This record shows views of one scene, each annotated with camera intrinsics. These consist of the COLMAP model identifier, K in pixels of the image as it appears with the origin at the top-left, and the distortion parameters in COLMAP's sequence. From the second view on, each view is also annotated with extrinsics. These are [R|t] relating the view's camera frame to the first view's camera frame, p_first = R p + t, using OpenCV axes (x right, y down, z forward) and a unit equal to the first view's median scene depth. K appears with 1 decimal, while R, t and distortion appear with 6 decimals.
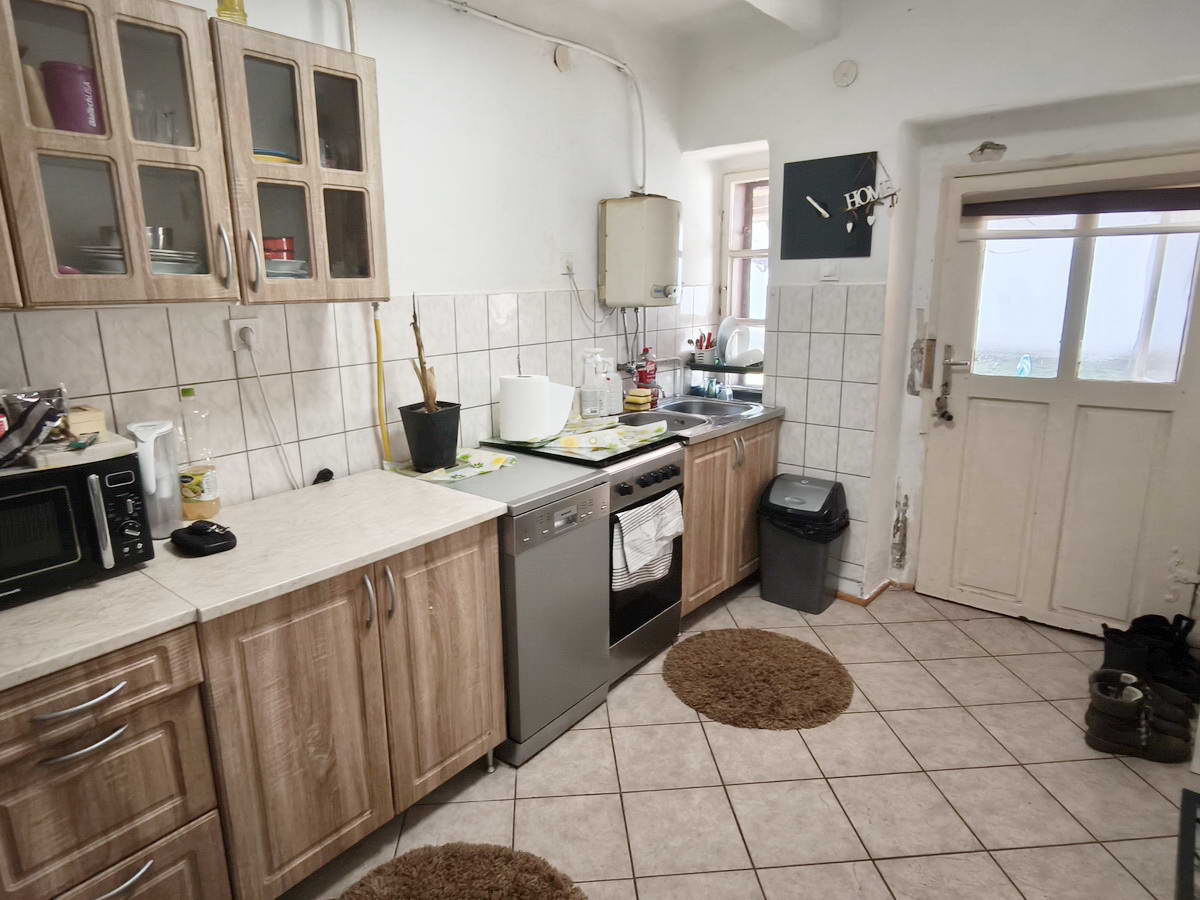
lens RADIAL K [[739.2, 0, 601.0], [0, 739.2, 465.8], [0, 0, 1]] dist [-0.003668, -0.001265]
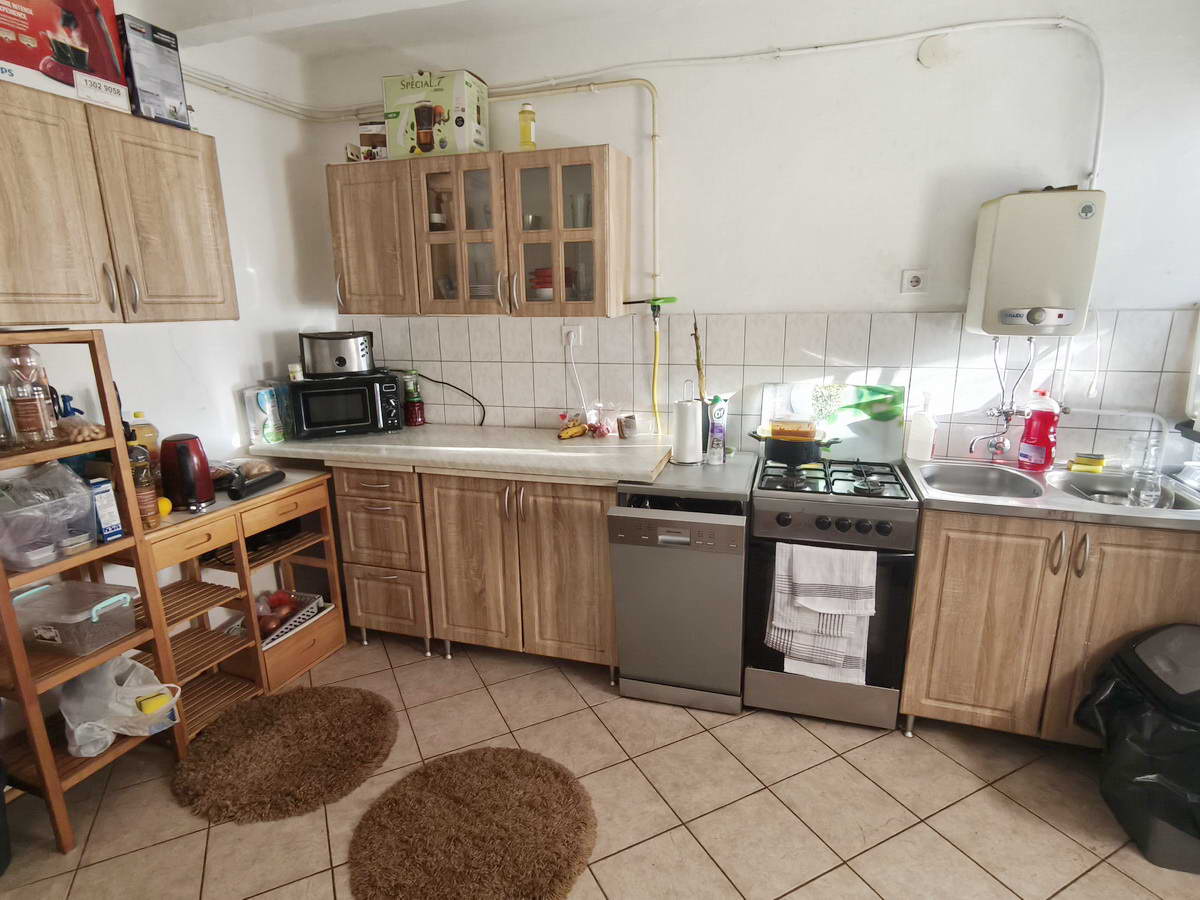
lens RADIAL K [[630.4, 0, 592.0], [0, 630.4, 456.3], [0, 0, 1]] dist [0.001205, -0.000780]
pose [[0.367467, 0.219434, -0.903779, 0.931711], [-0.213596, 0.965704, 0.147623, -0.149206], [0.905177, 0.138797, 0.401734, 0.583441]]
